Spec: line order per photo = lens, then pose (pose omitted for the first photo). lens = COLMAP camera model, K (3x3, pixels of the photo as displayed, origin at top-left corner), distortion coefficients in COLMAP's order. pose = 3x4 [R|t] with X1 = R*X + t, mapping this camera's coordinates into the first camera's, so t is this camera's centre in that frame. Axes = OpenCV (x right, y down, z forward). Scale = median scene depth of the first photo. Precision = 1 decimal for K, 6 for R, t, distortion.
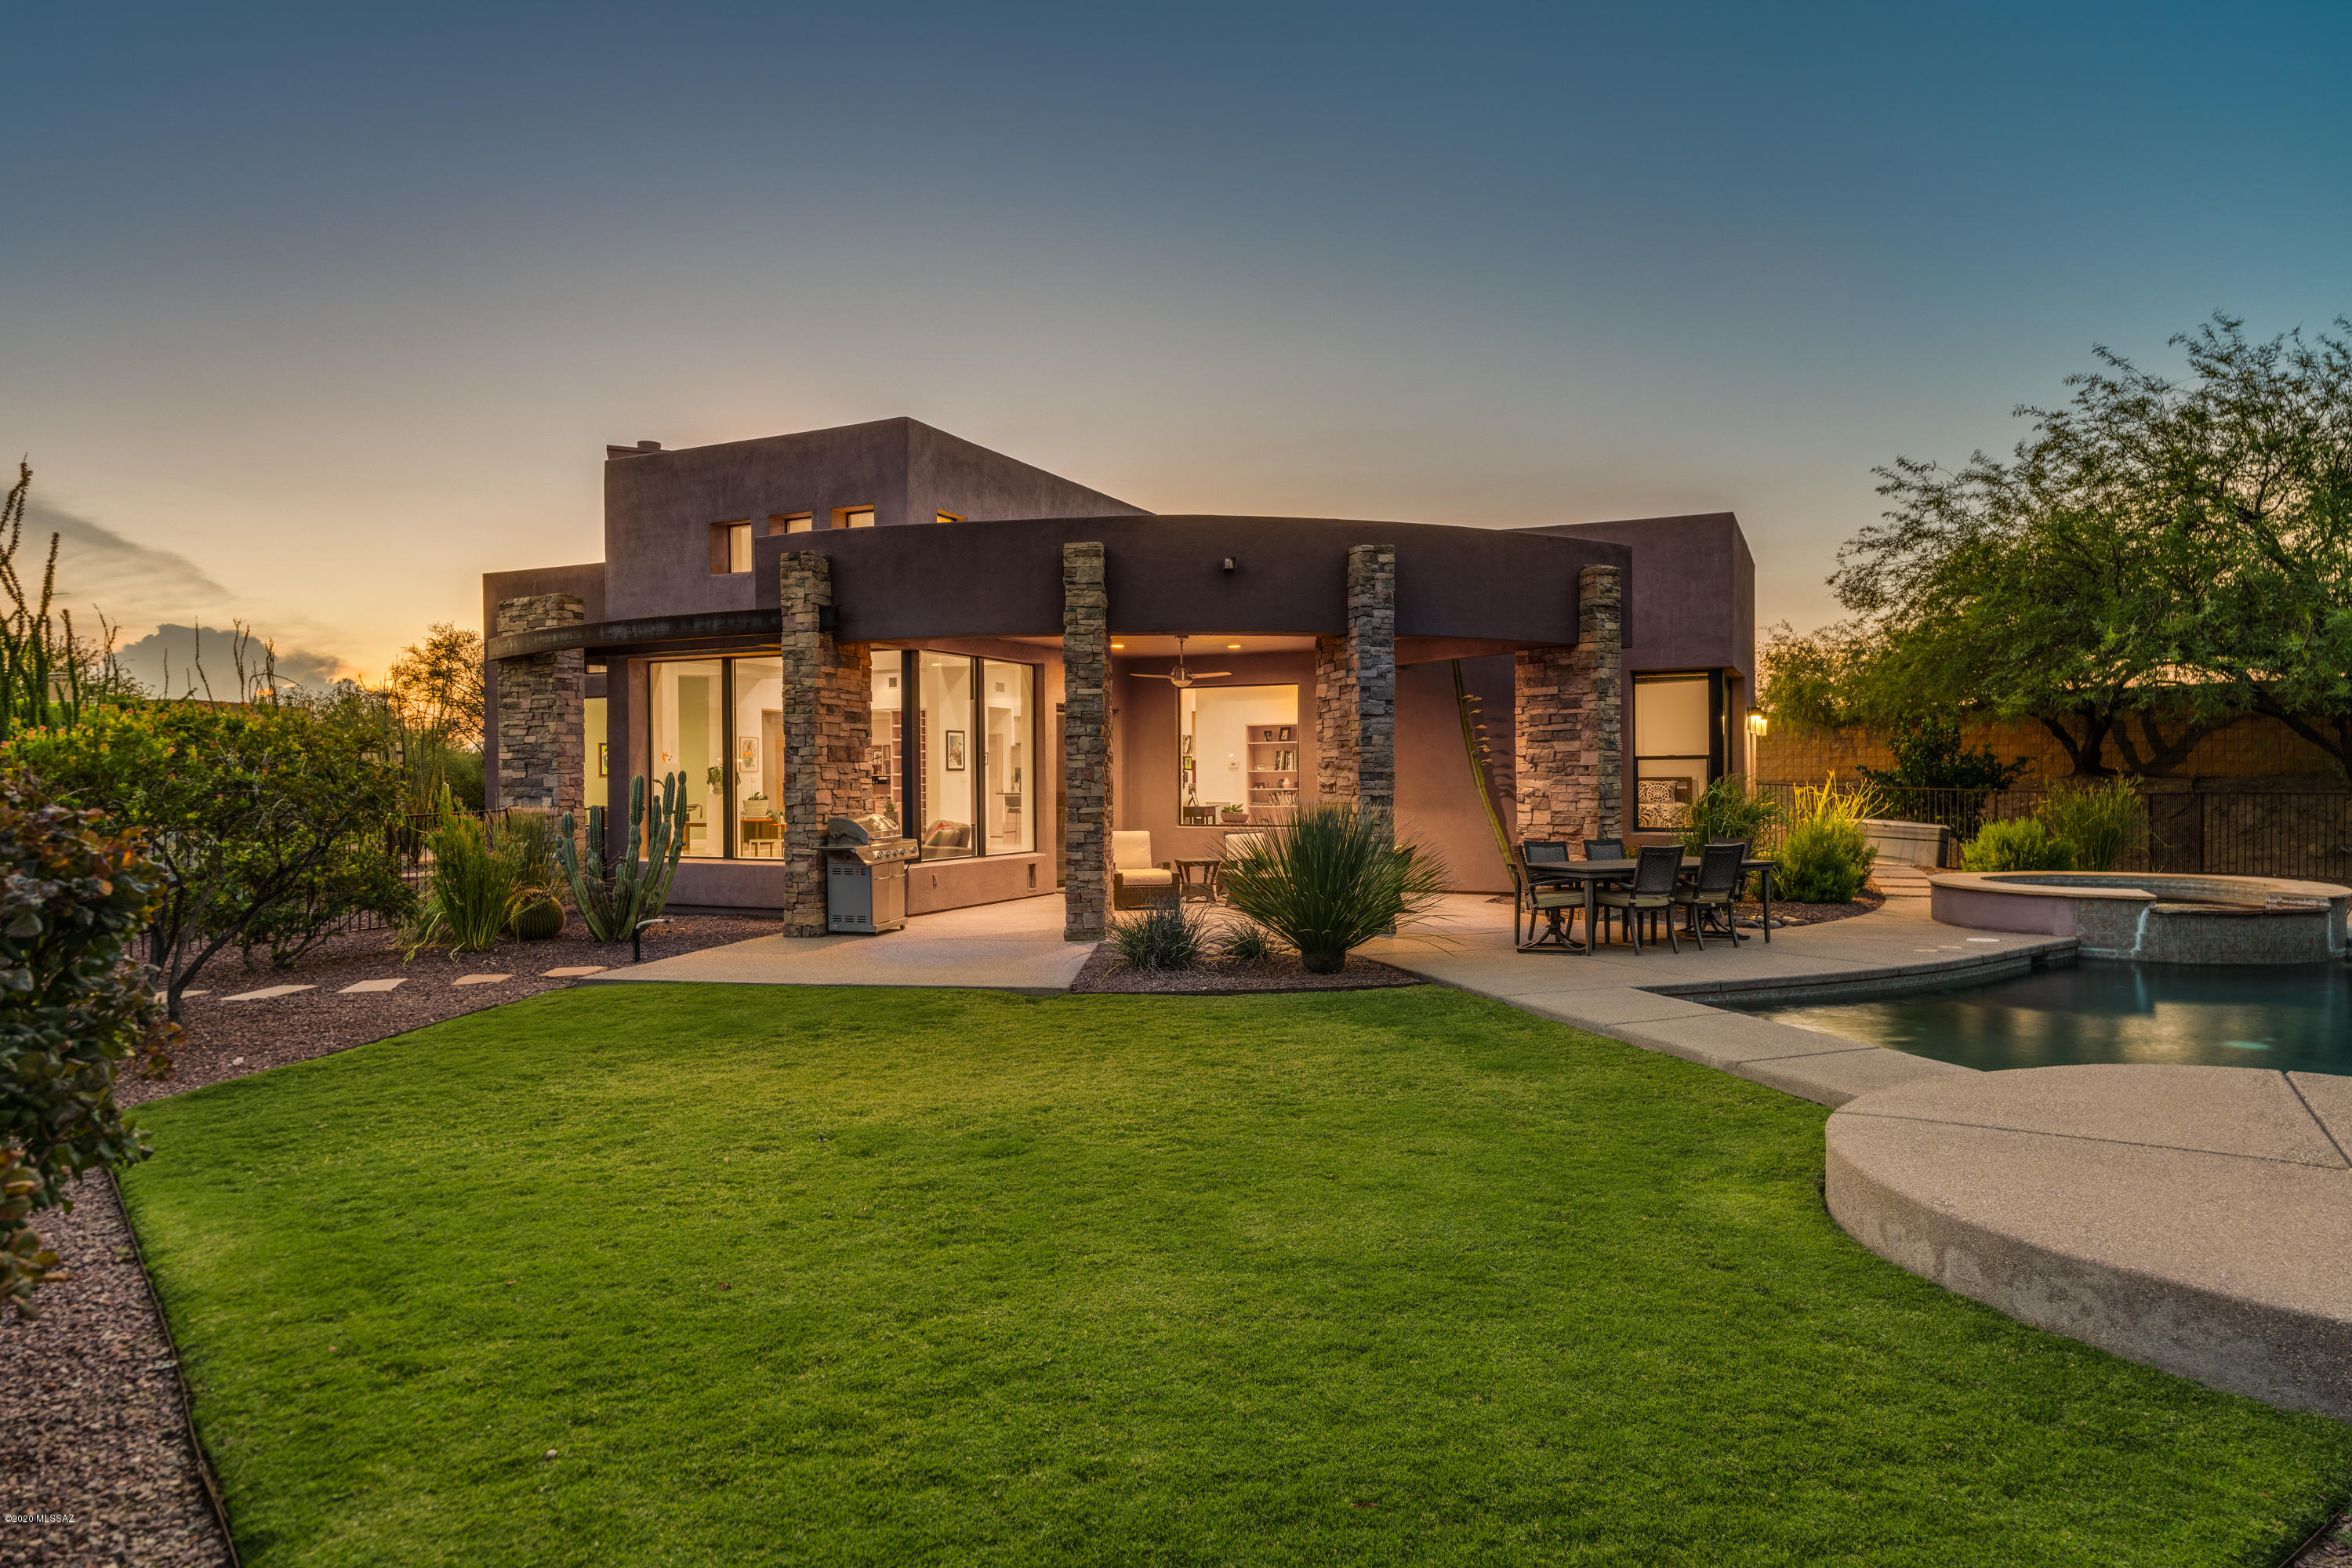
lens RADIAL K [[1403.9, 0, 1166.8], [0, 1403.9, 773.3], [0, 0, 1]] dist [0.008742, 0.001239]
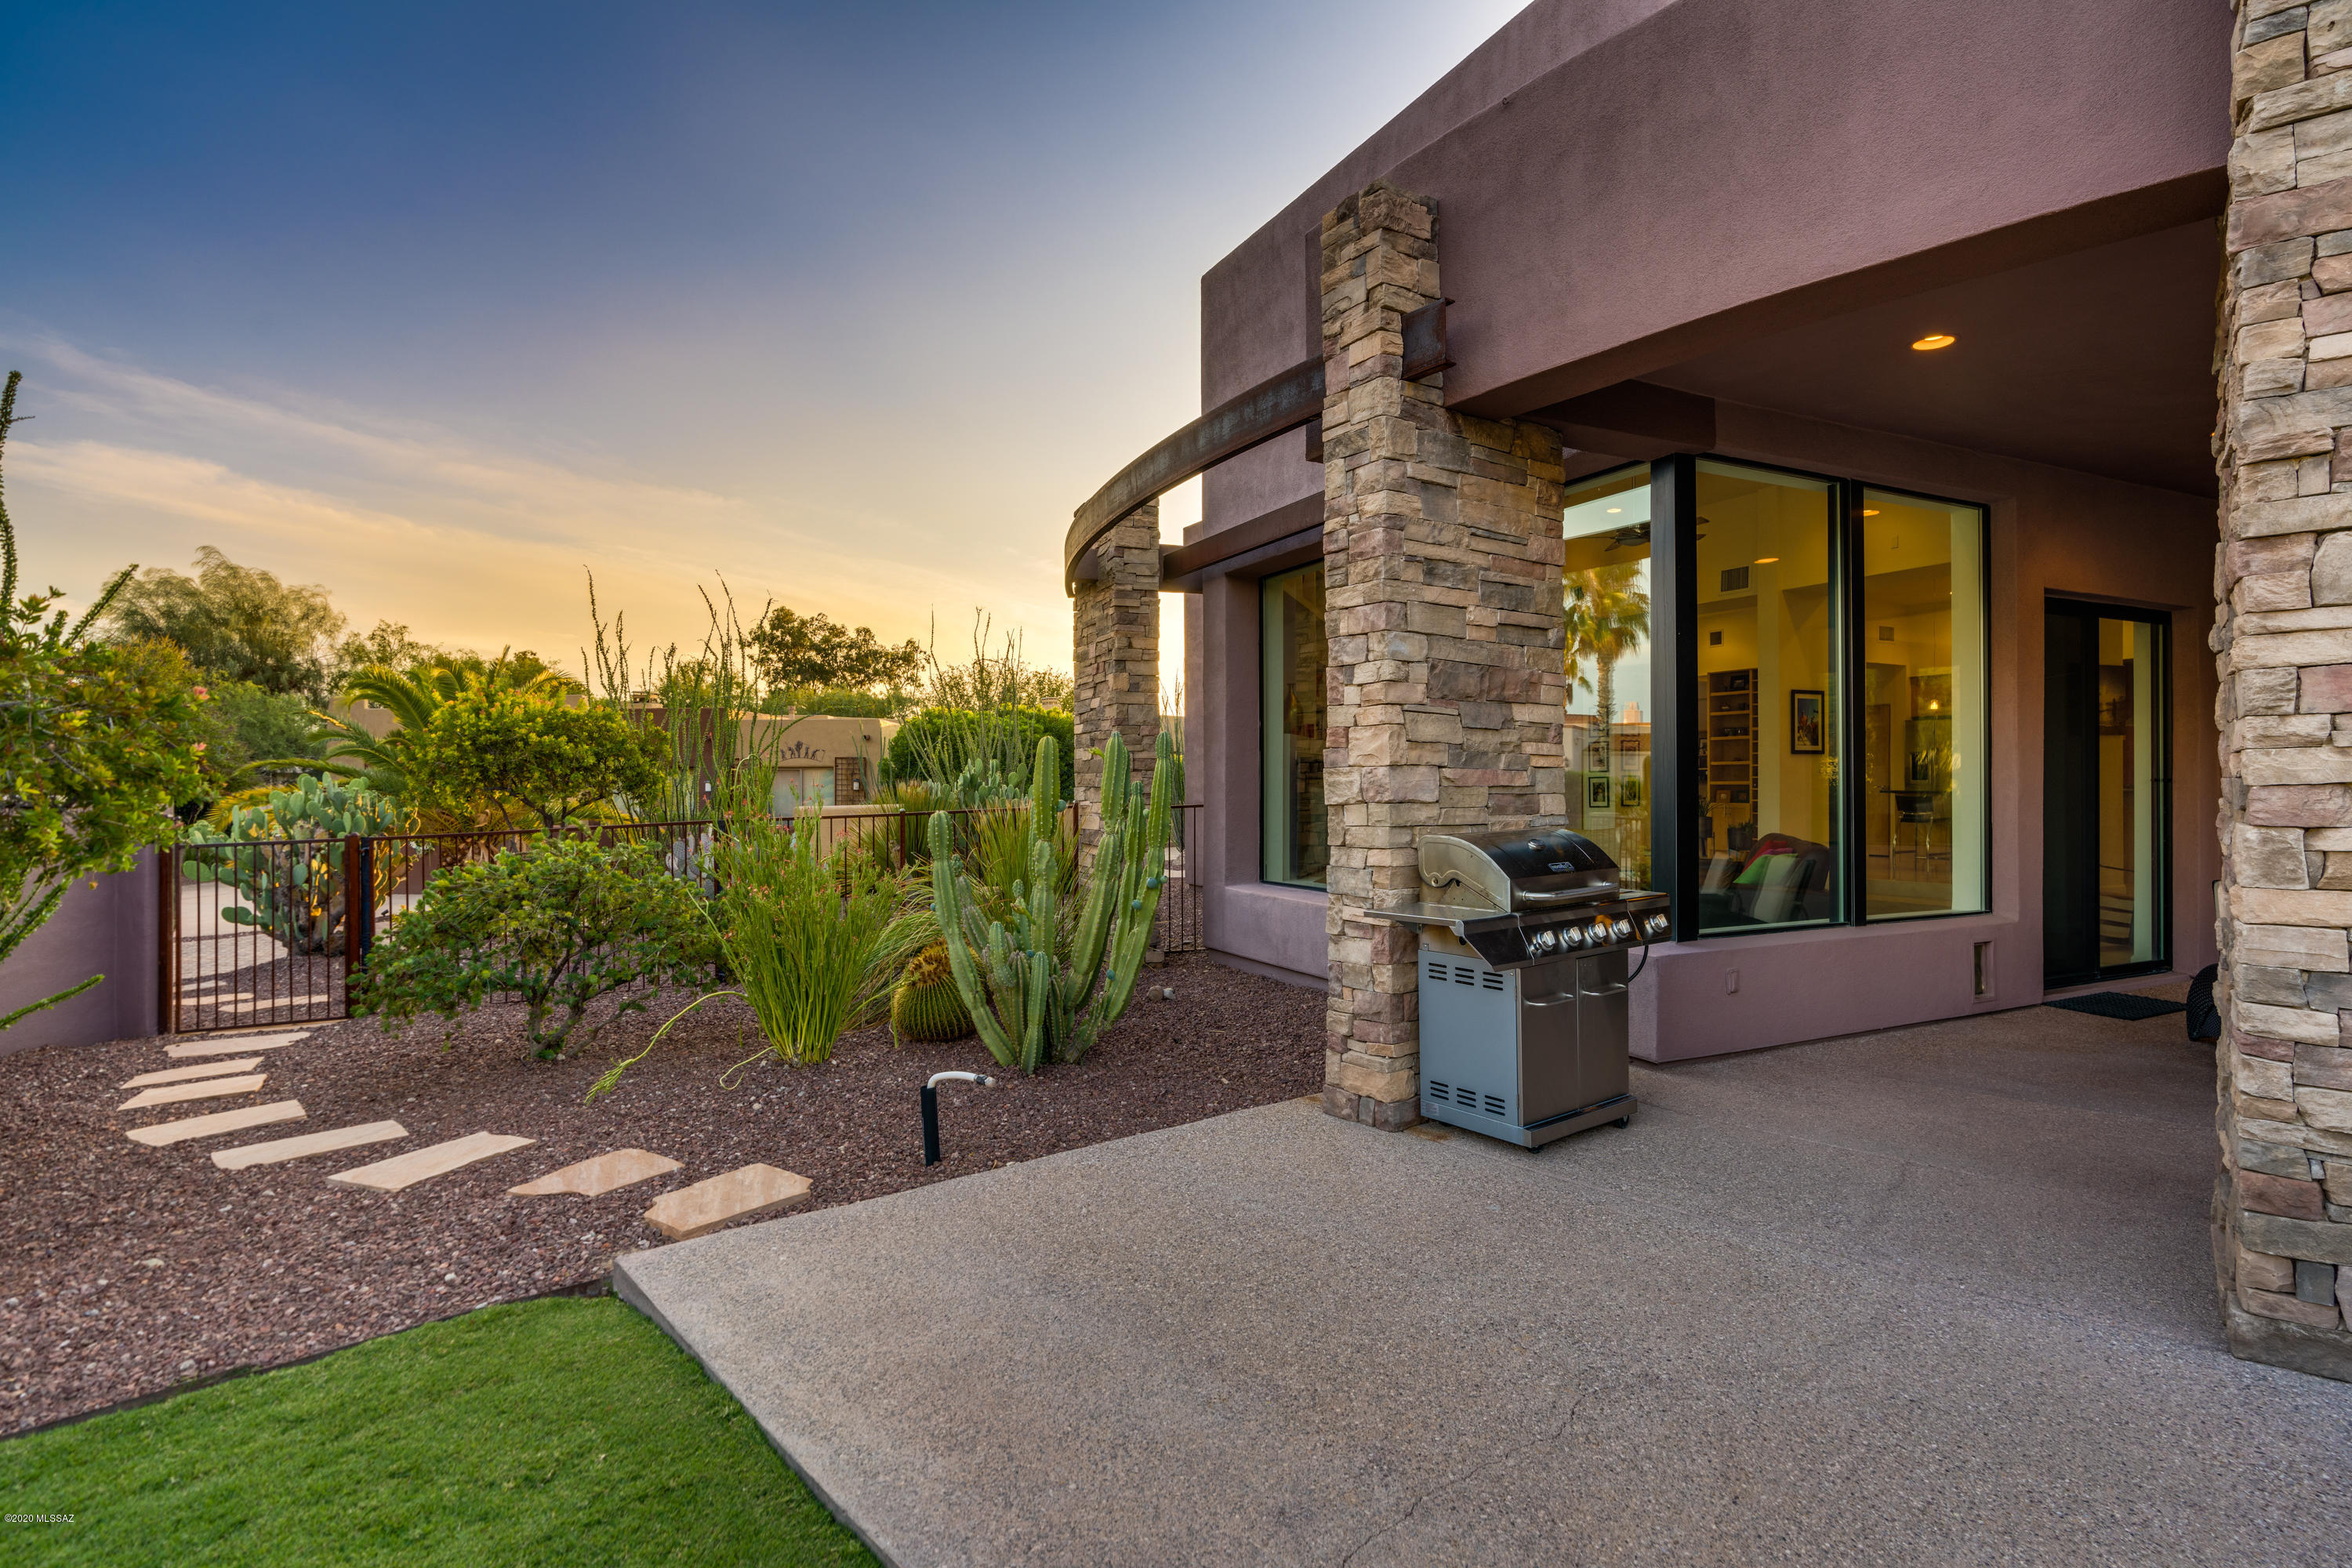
lens RADIAL K [[1184.7, 0, 1163.0], [0, 1184.7, 786.4], [0, 0, 1]] dist [0.003530, 0.000288]
pose [[0.791992, 0.005195, -0.610509, -0.092174], [-0.002213, 0.999982, 0.005639, 0.015692], [0.610527, -0.003115, 0.791989, 0.687532]]
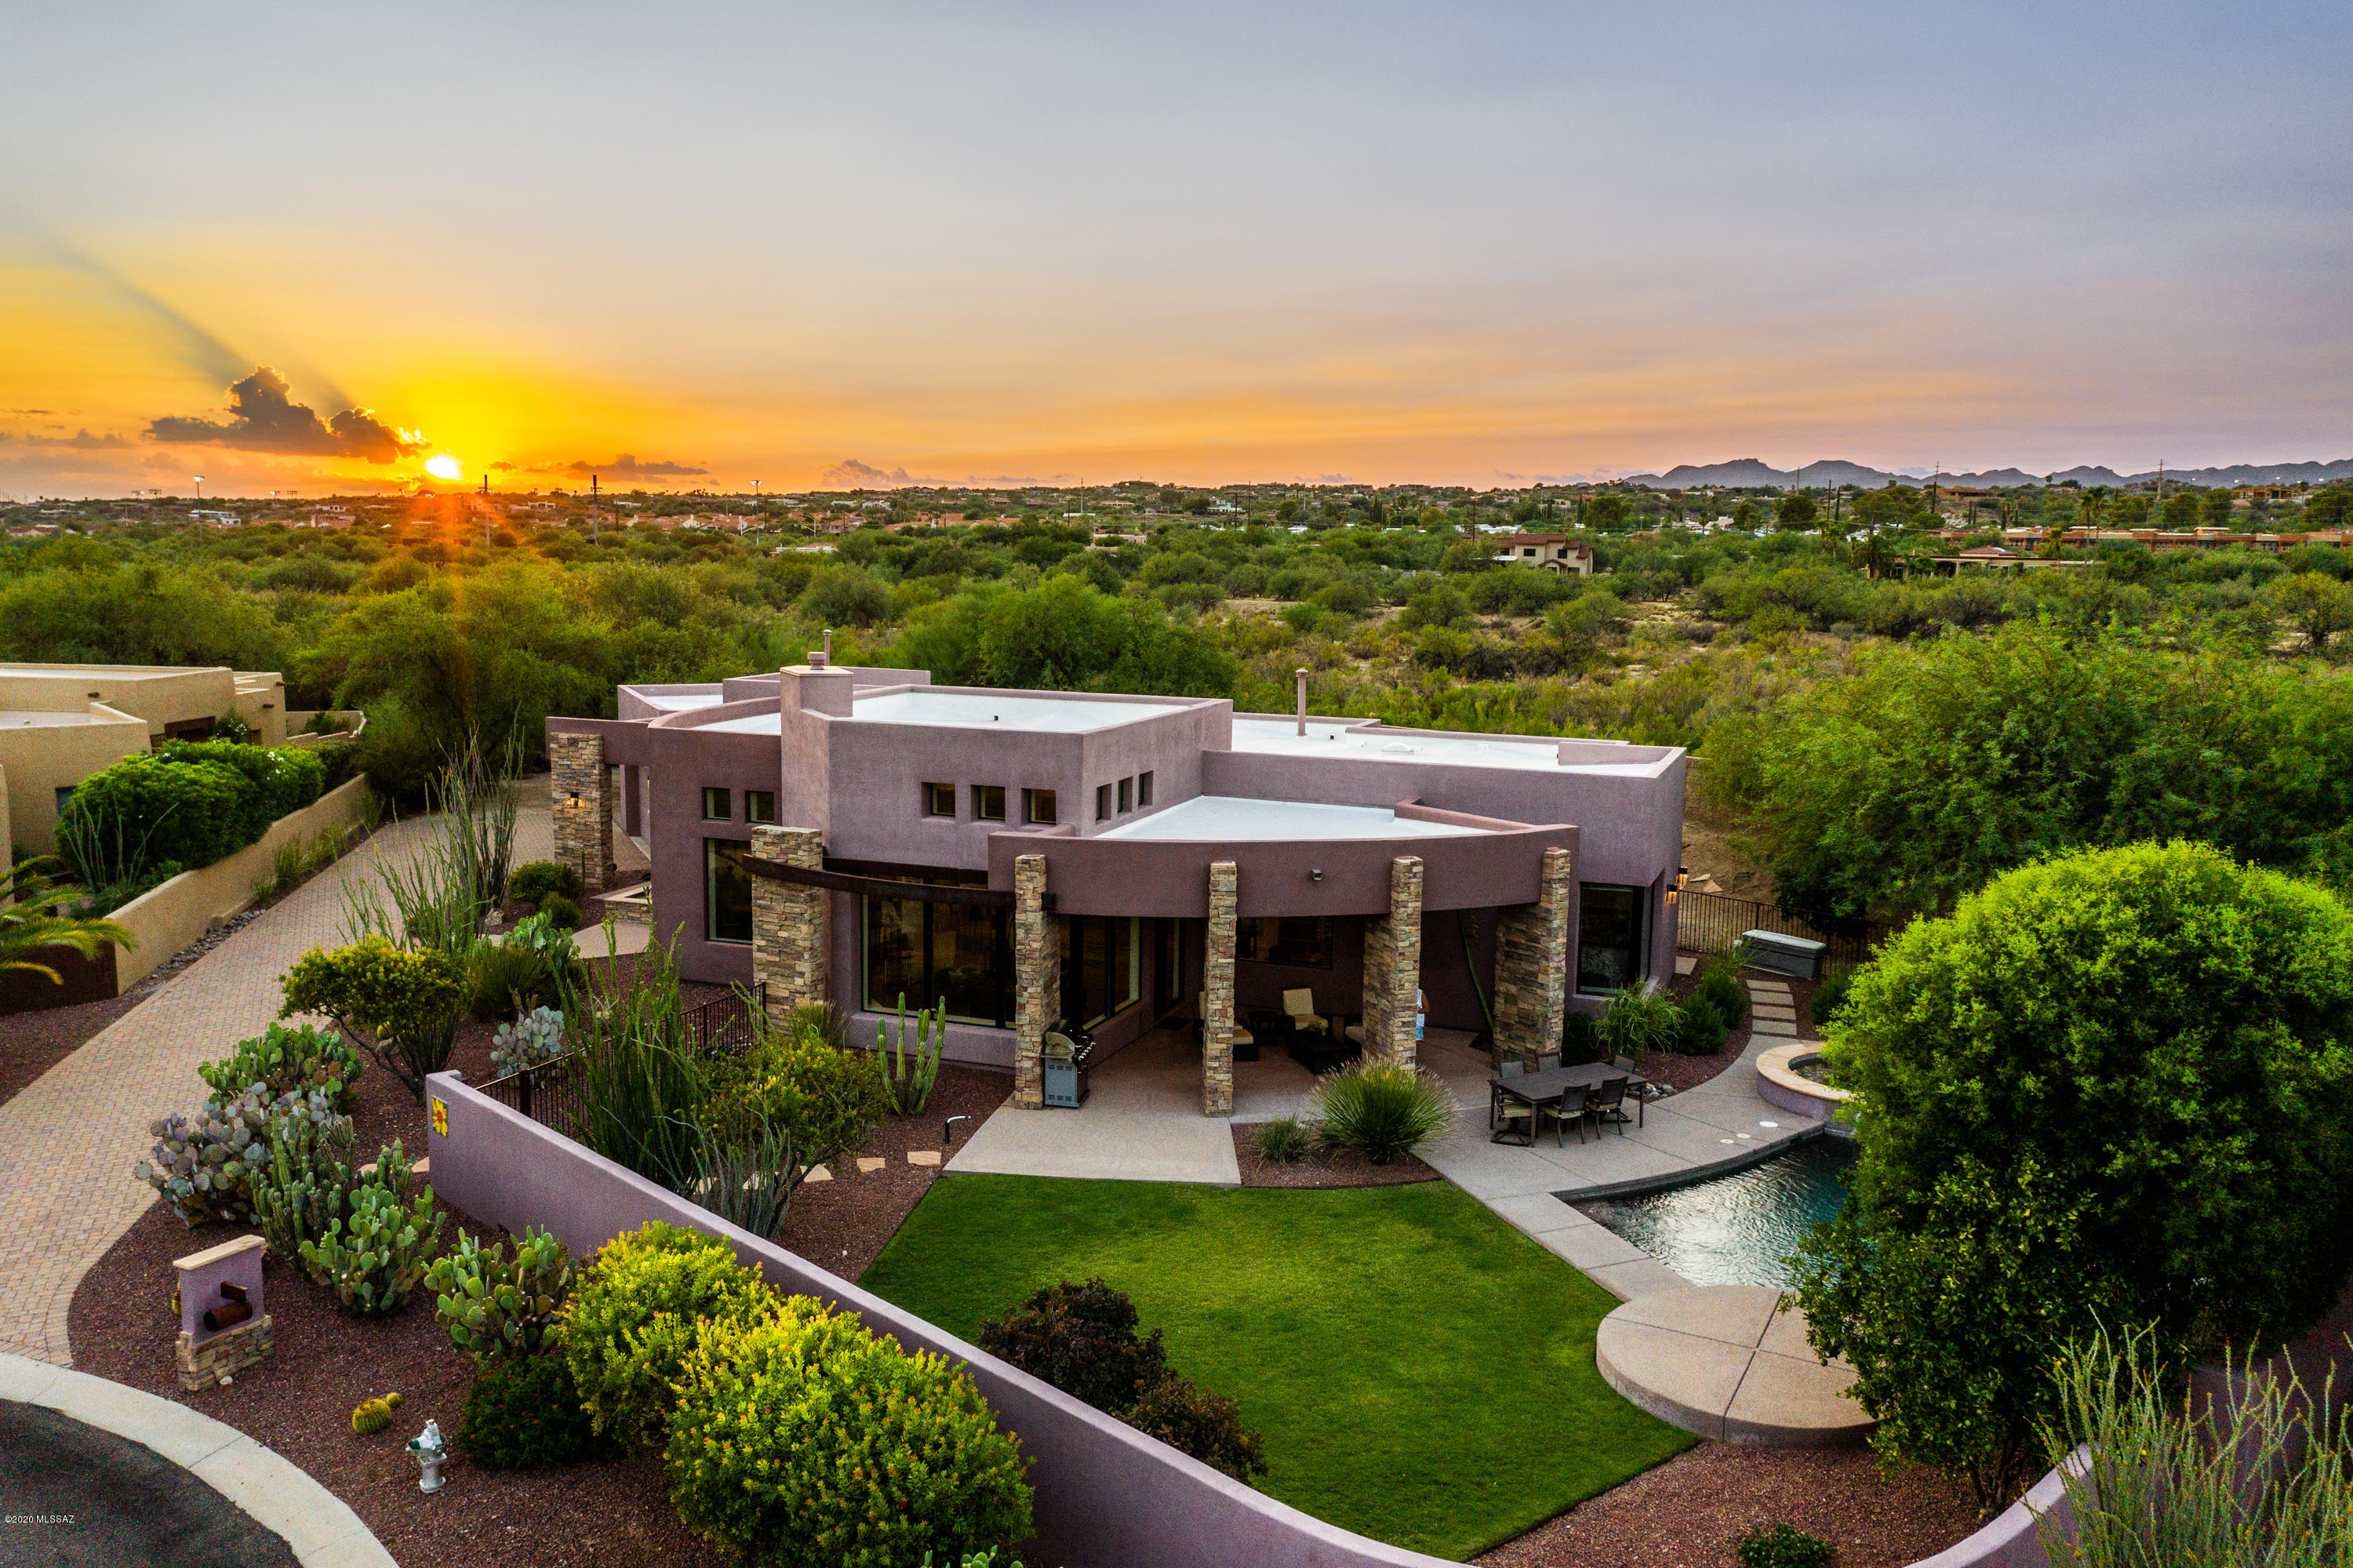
lens RADIAL K [[1917.3, 0, 1184.8], [0, 1917.3, 776.4], [0, 0, 1]] dist [0.015102, 0.009291]
pose [[0.995986, 0.013413, 0.088494, -0.279092], [-0.025733, 0.989875, 0.139589, -0.532745], [-0.085726, -0.141306, 0.986247, -1.007445]]
